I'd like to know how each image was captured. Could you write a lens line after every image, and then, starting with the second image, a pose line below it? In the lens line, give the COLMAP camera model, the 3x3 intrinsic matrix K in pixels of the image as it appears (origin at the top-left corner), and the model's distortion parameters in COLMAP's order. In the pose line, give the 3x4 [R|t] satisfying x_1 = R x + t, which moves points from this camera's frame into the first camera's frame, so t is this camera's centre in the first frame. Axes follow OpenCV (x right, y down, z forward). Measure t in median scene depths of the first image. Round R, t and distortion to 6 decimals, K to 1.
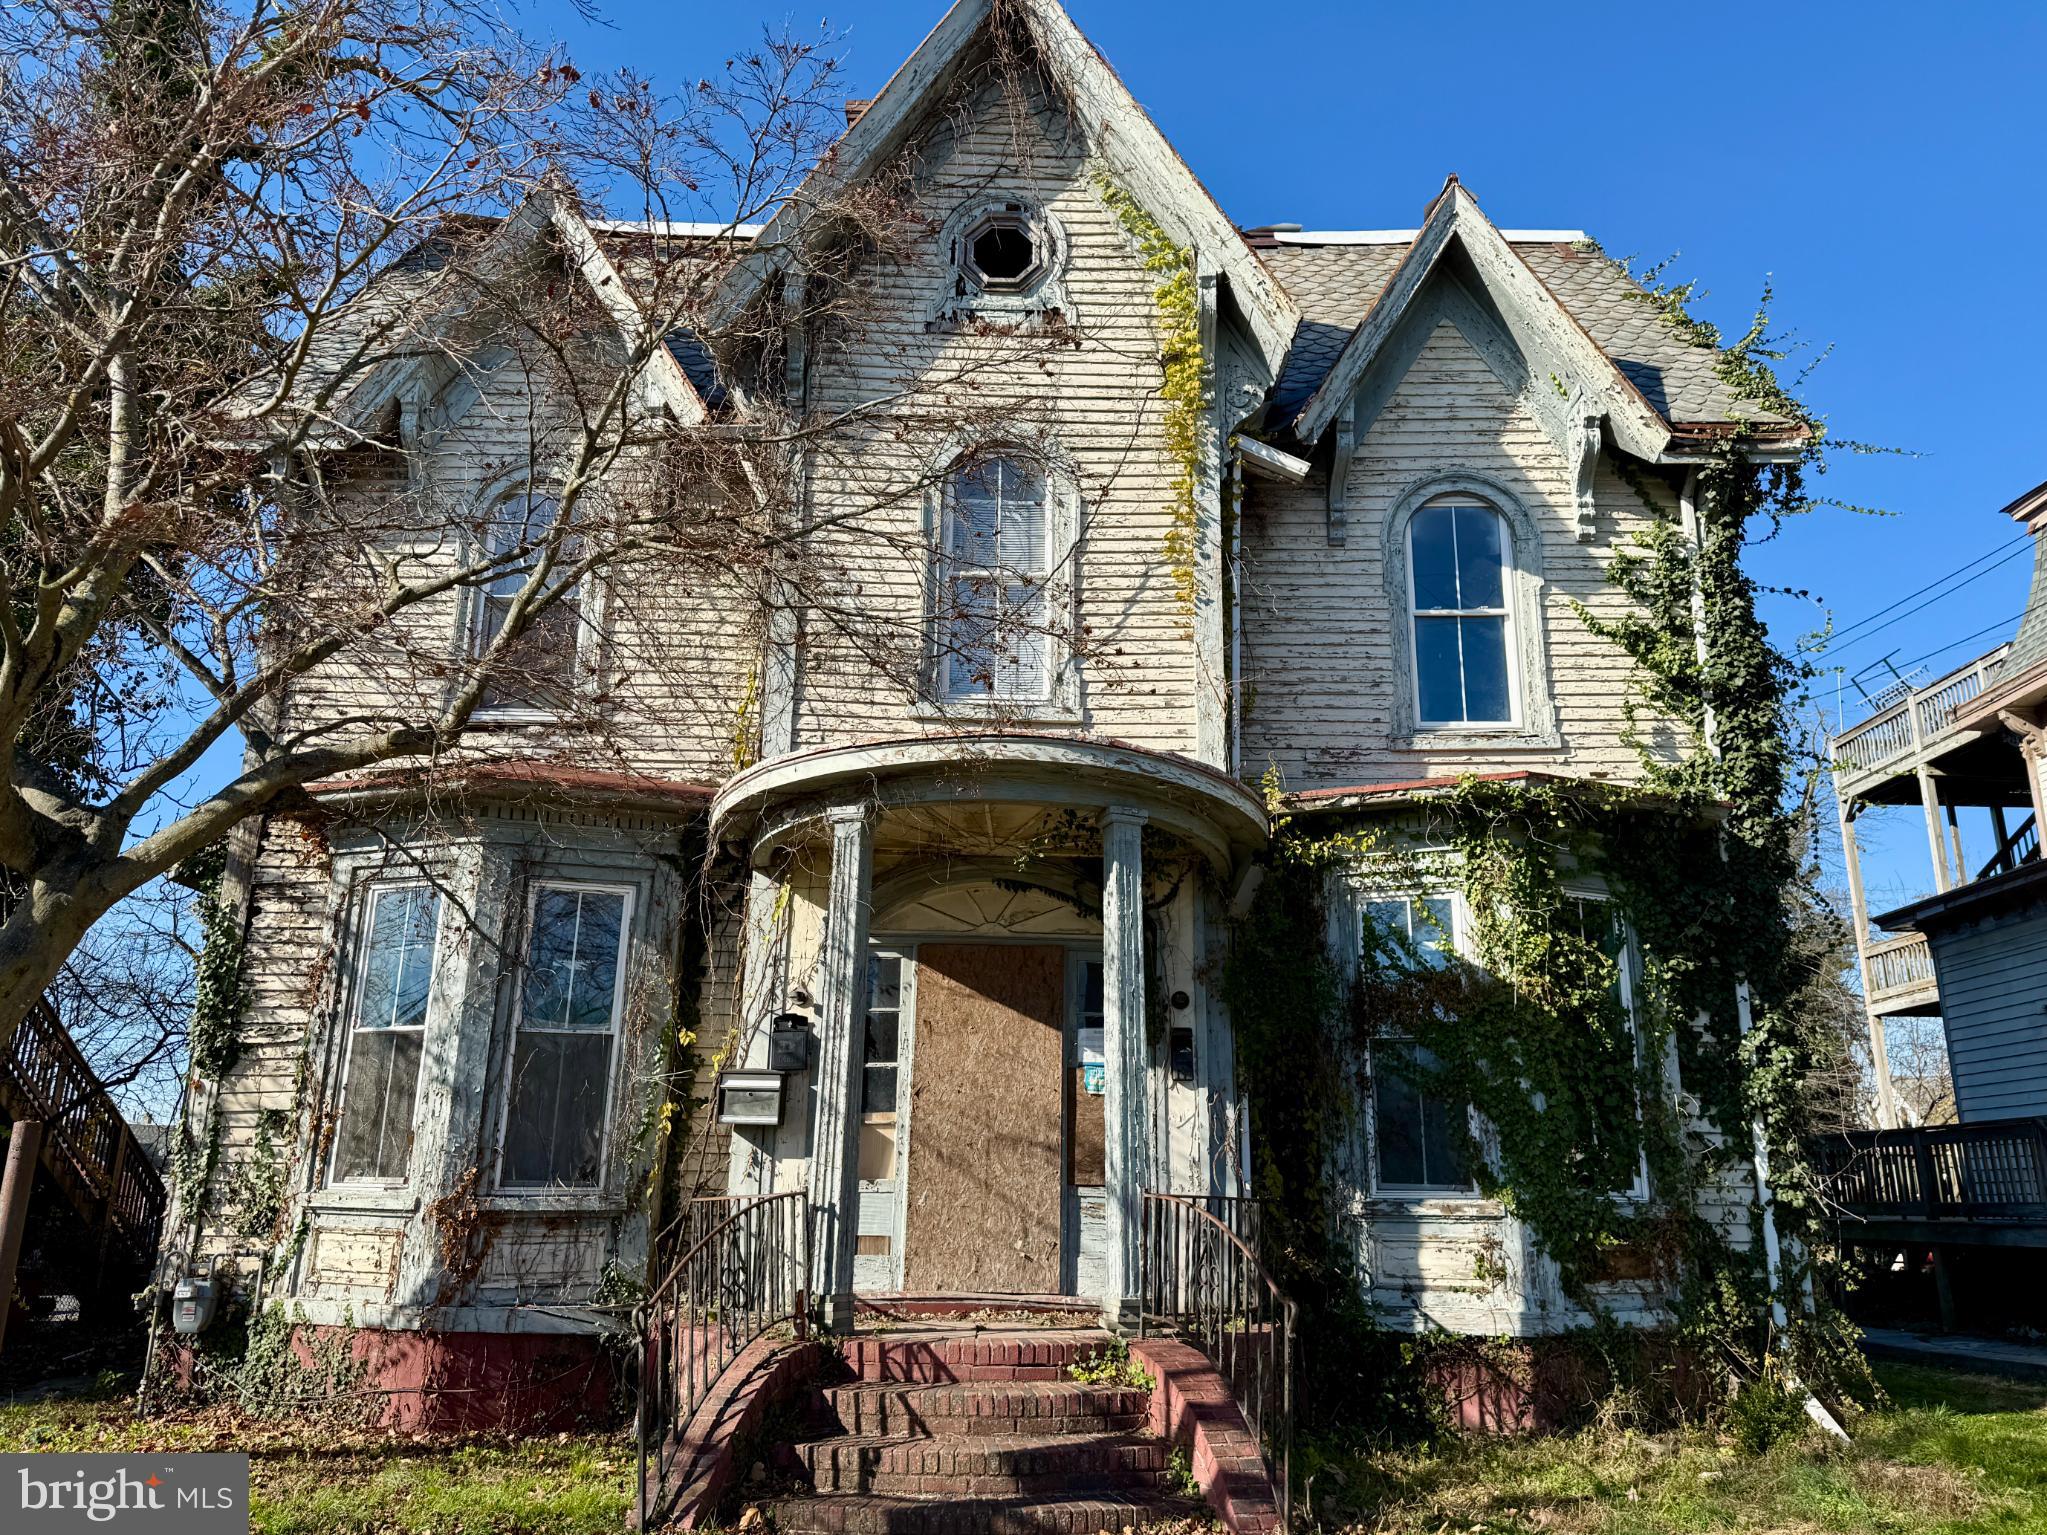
lens RADIAL K [[1461.8, 0, 1014.7], [0, 1461.8, 761.5], [0, 0, 1]] dist [0.138497, -0.238193]
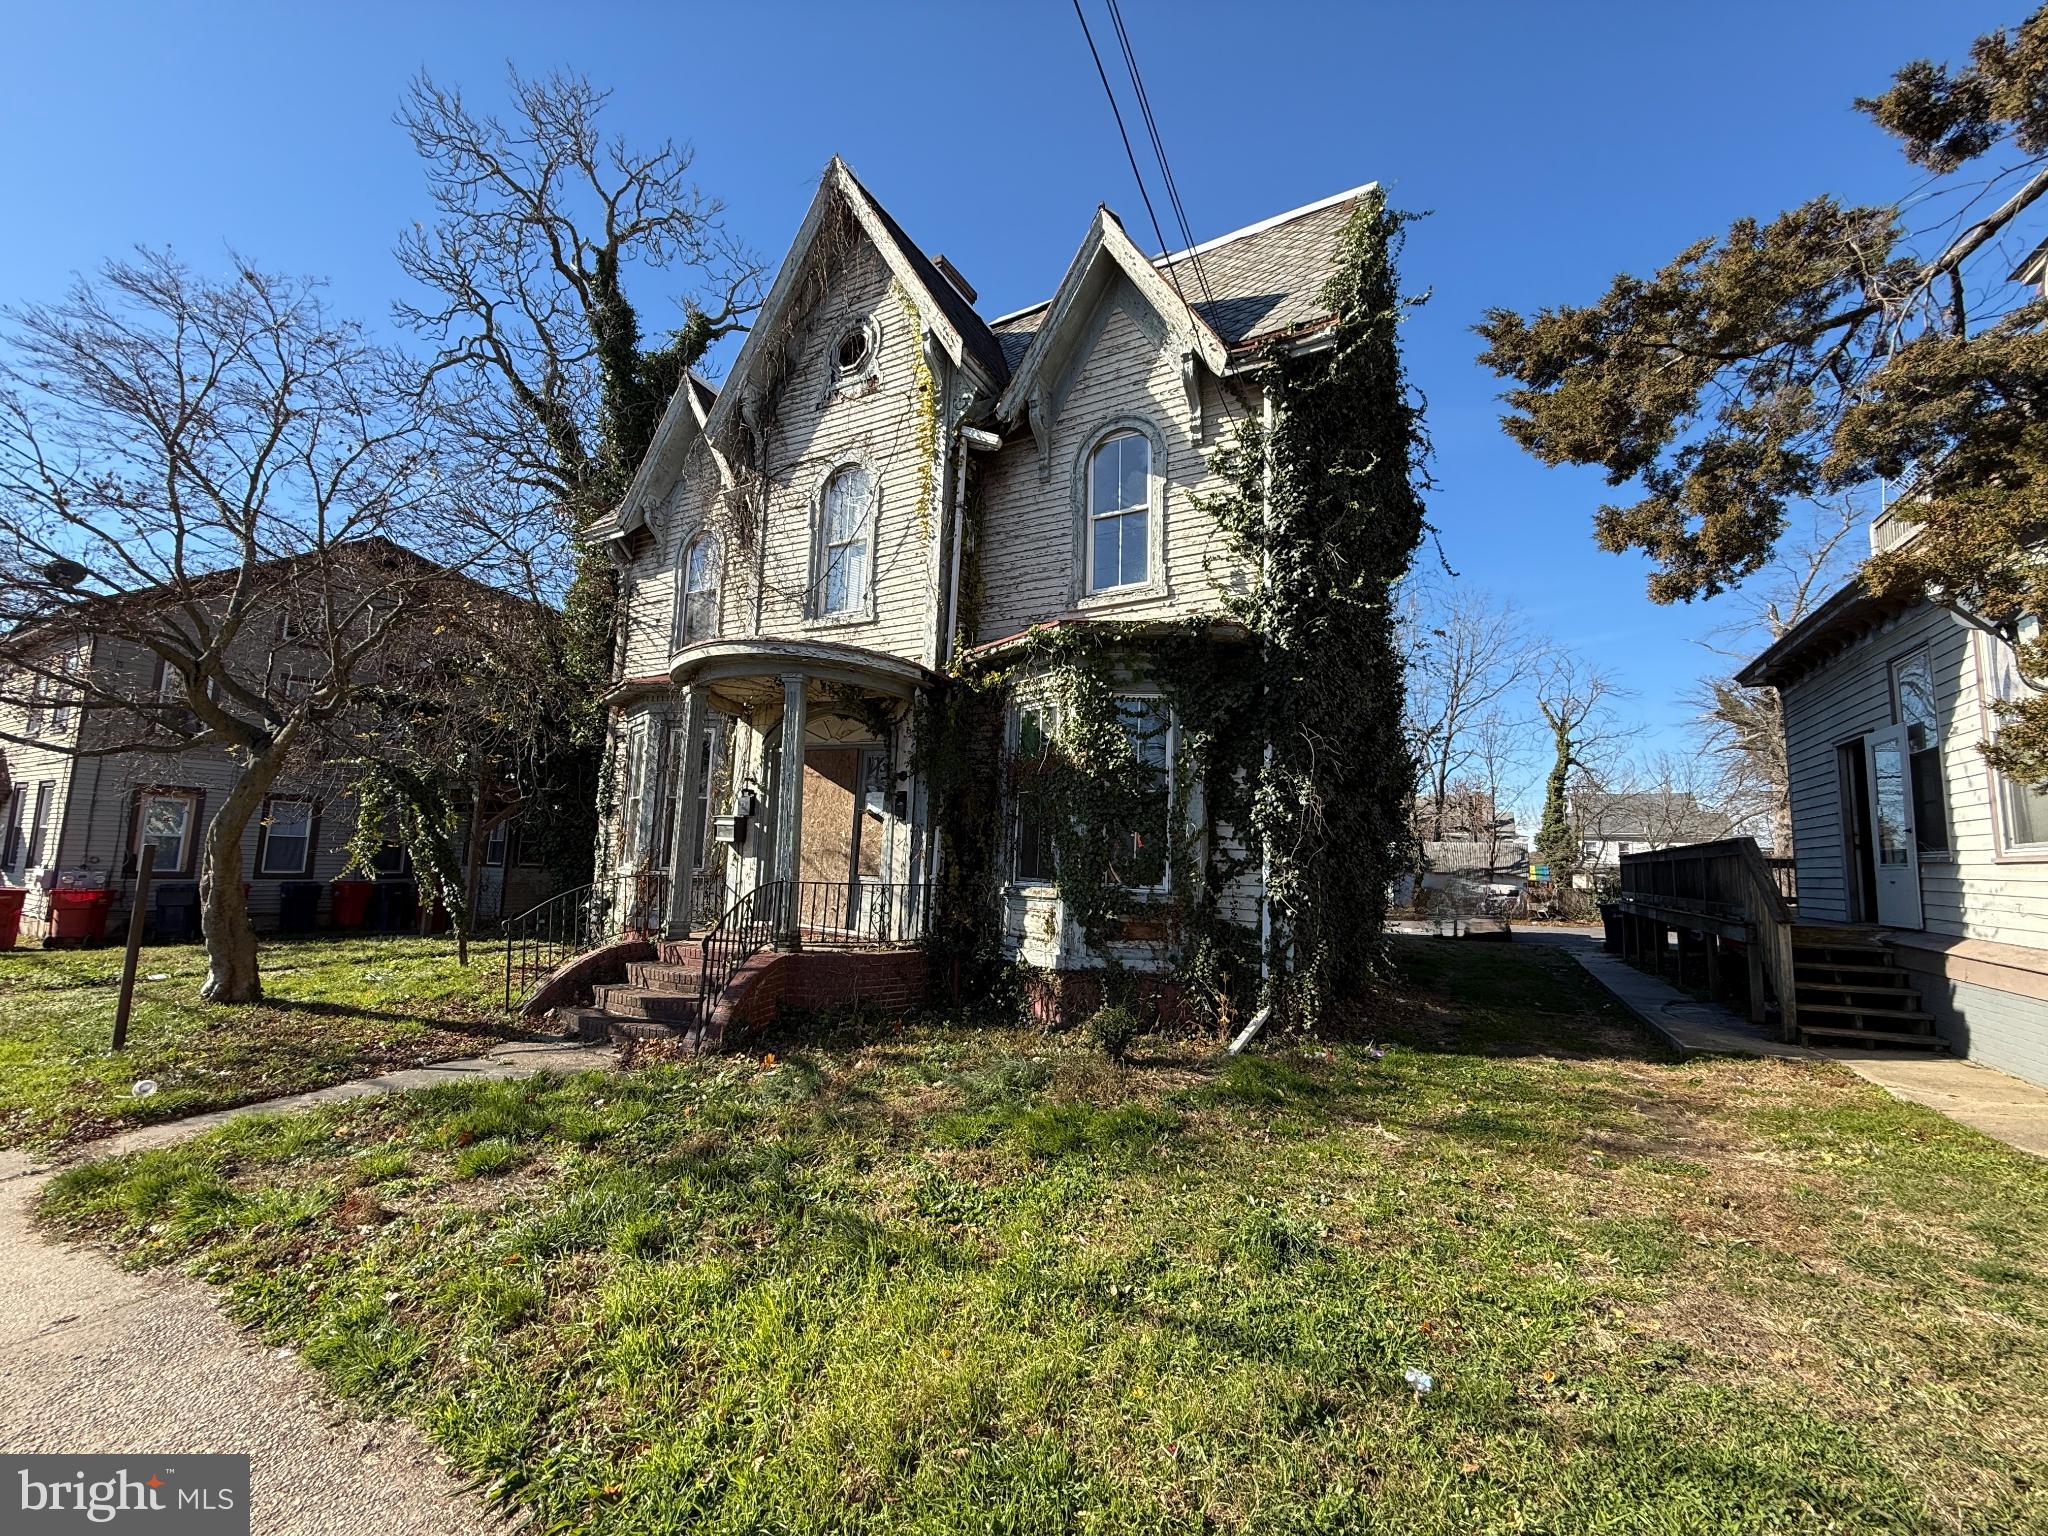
lens RADIAL K [[807.6, 0, 1018.2], [0, 807.6, 763.6], [0, 0, 1]] dist [-0.000091, -0.000069]
pose [[0.870948, -0.039616, -0.489776, 0.627165], [0.114412, 0.985699, 0.123725, 0.039373], [0.477870, -0.163794, 0.863025, 0.207259]]
